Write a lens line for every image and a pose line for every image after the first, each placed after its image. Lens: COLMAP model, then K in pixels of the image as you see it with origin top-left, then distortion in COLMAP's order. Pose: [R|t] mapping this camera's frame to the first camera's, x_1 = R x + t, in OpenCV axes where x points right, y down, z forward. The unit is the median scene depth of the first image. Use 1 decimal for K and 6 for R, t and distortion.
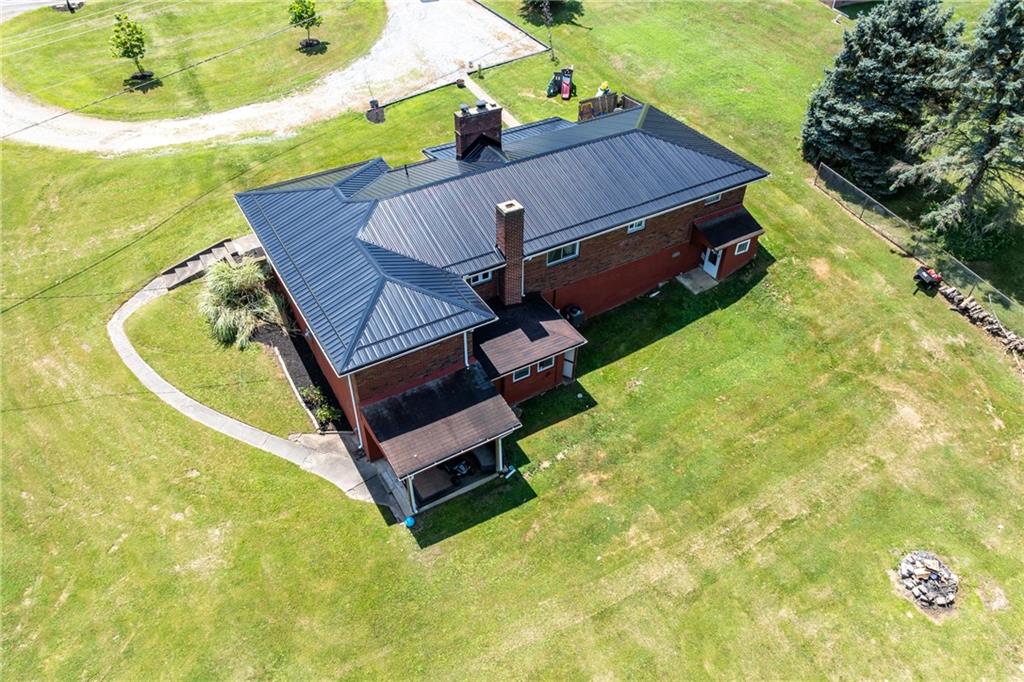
lens RADIAL K [[727.4, 0, 512.0], [0, 727.4, 341.0], [0, 0, 1]] dist [-0.033801, -0.002119]
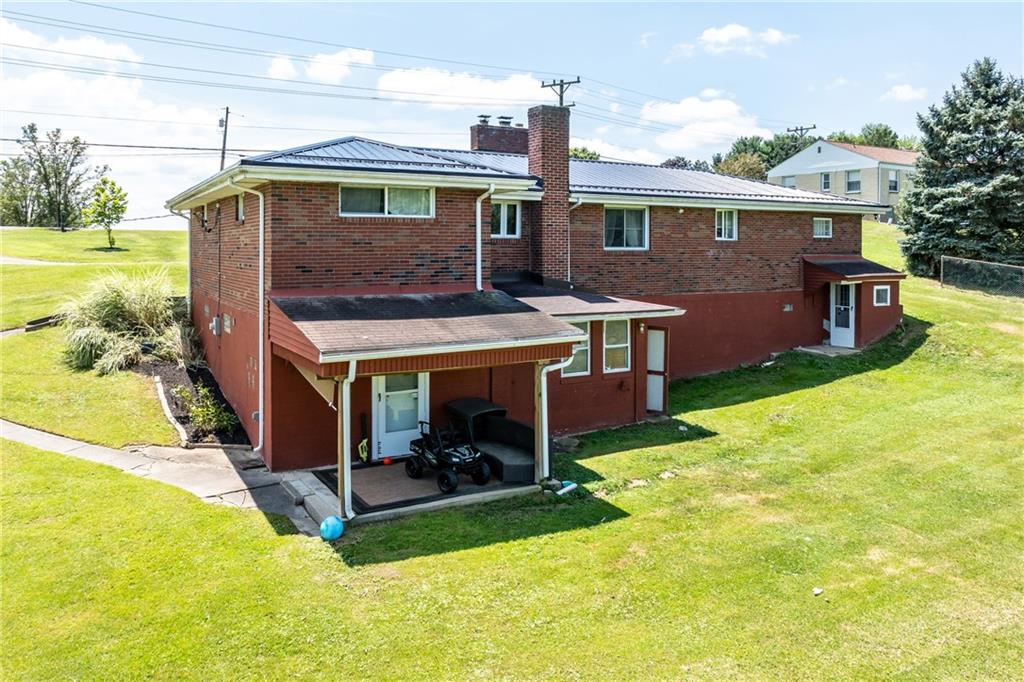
lens RADIAL K [[758.3, 0, 511.8], [0, 758.3, 266.3], [0, 0, 1]] dist [-0.043590, 0.001603]
pose [[0.999852, -0.011630, -0.012644, -0.027367], [0.000668, 0.761787, -0.647827, 0.362169], [0.017166, 0.647723, 0.761682, 0.507403]]
